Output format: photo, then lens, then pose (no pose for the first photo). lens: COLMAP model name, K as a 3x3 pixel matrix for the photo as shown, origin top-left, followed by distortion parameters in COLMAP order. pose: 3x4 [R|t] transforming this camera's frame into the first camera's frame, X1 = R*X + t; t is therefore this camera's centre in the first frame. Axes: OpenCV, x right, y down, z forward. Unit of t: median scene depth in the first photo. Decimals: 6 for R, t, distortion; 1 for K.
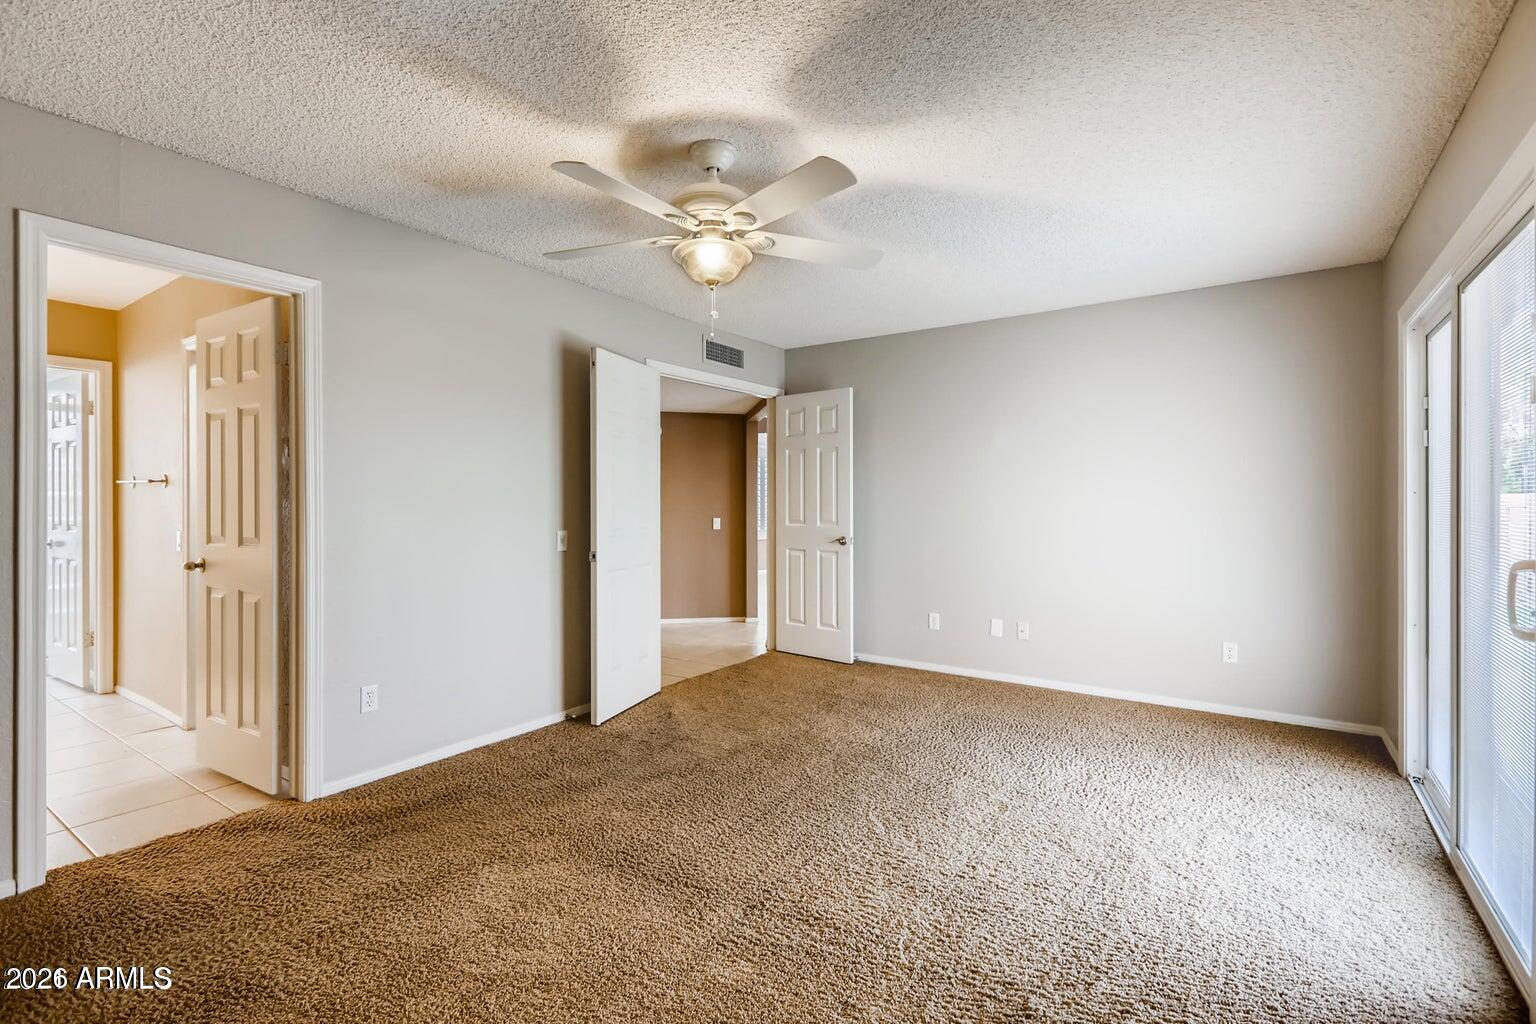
lens RADIAL K [[696.6, 0, 767.1], [0, 696.6, 504.0], [0, 0, 1]] dist [0.005751, 0.000780]
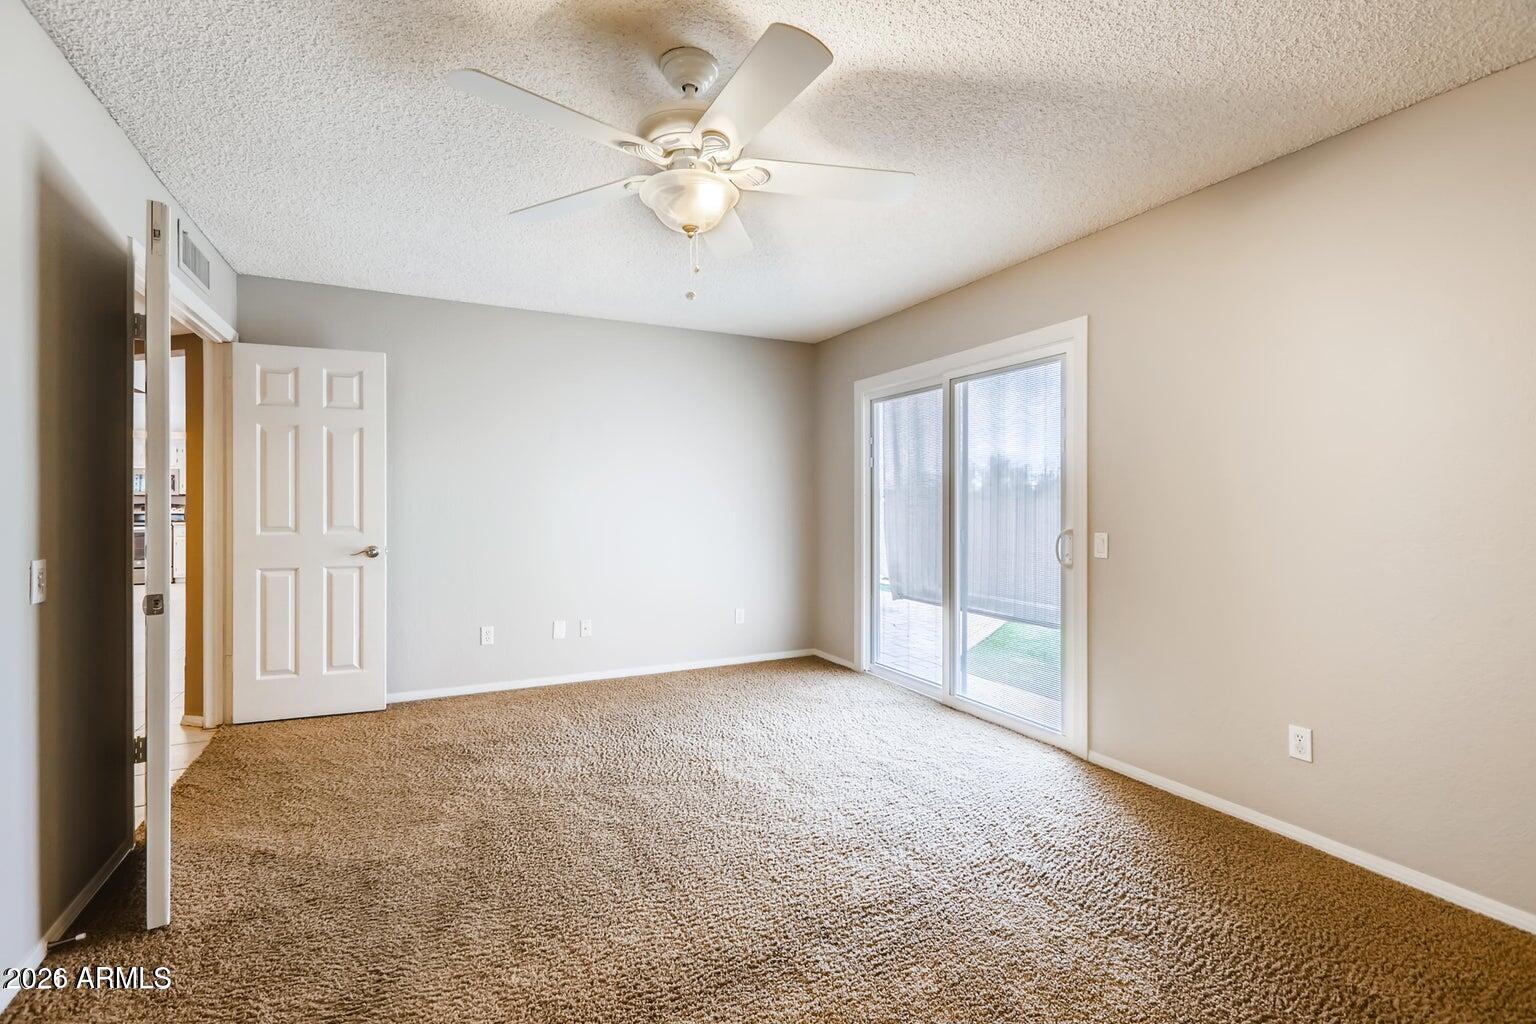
lens RADIAL K [[696.6, 0, 767.1], [0, 696.6, 504.0], [0, 0, 1]] dist [0.005751, 0.000780]
pose [[0.479159, -0.002874, 0.877723, -0.502264], [0.003754, 0.999992, 0.001225, 0.001706], [-0.877720, 0.002708, 0.479166, 0.359750]]
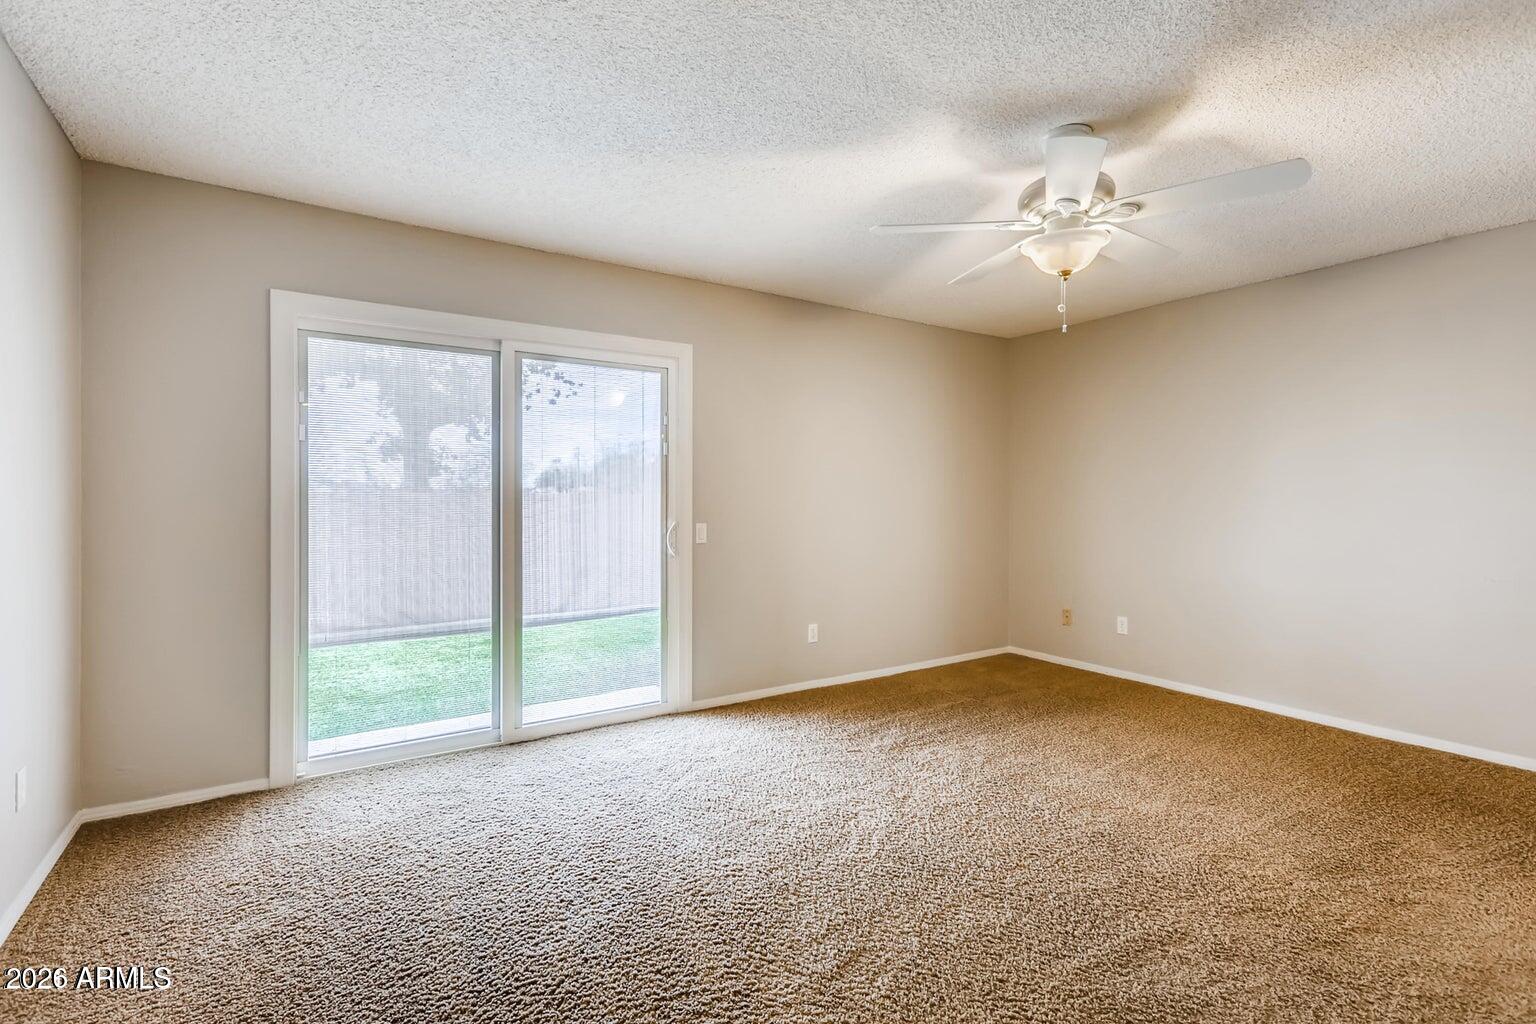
lens RADIAL K [[696.6, 0, 767.1], [0, 696.6, 504.0], [0, 0, 1]] dist [0.005751, 0.000780]
pose [[-0.931672, -0.005313, 0.363262, -0.030489], [-0.003106, 0.999973, 0.006661, 0.002672], [-0.363287, 0.005078, -0.931663, 1.381721]]
